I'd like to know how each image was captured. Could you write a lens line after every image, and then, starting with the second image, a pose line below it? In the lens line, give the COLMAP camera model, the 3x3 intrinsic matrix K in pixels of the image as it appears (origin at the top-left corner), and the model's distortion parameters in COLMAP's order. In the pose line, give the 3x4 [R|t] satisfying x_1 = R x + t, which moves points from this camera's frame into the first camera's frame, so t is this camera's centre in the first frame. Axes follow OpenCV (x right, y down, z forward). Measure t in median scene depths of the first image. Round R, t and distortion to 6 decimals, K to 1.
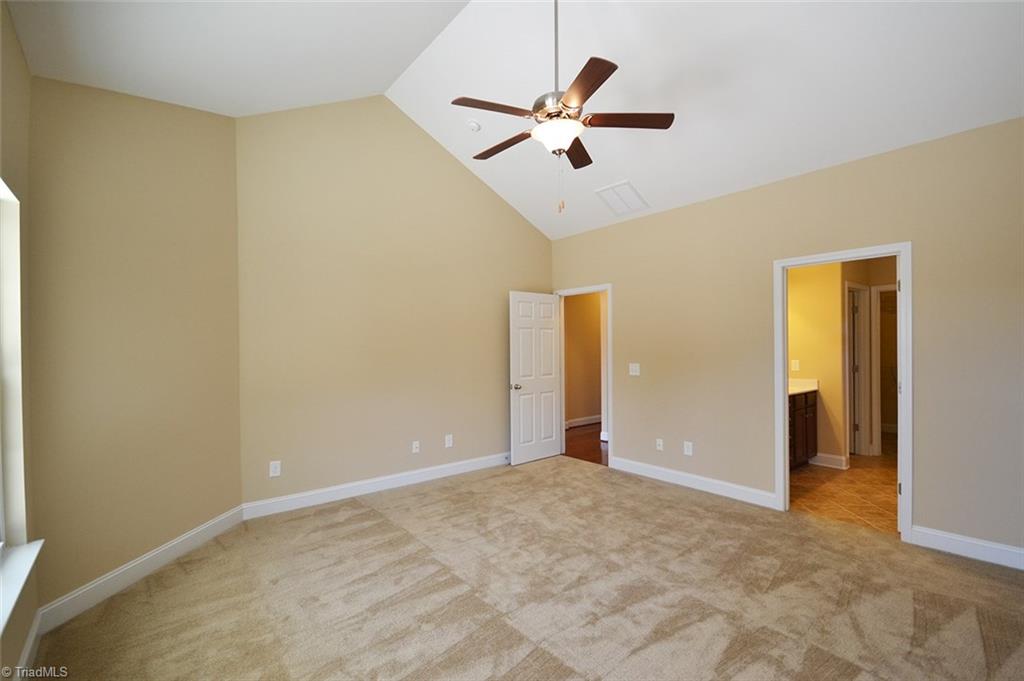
lens RADIAL K [[435.8, 0, 512.0], [0, 435.8, 340.5], [0, 0, 1]] dist [-0.000112, -0.000012]
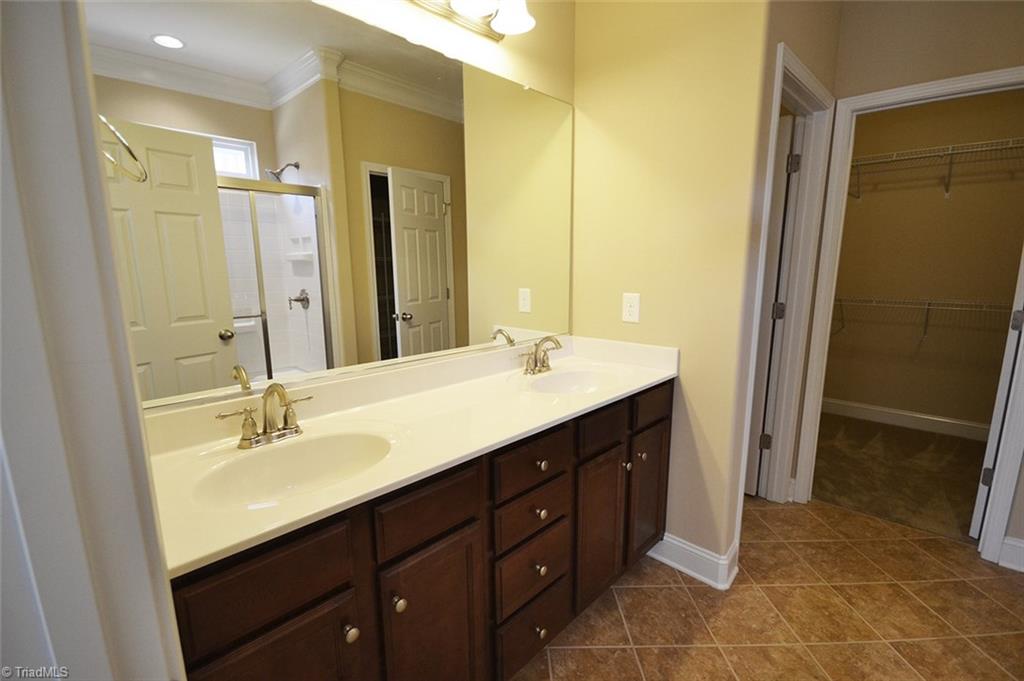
lens RADIAL K [[435.8, 0, 512.0], [0, 435.8, 340.5], [0, 0, 1]] dist [-0.000112, -0.000012]
pose [[0.992922, -0.020481, 0.116992, 0.490173], [-0.000117, 0.984851, 0.173401, 0.018747], [-0.118772, -0.172187, 0.977878, 0.623586]]
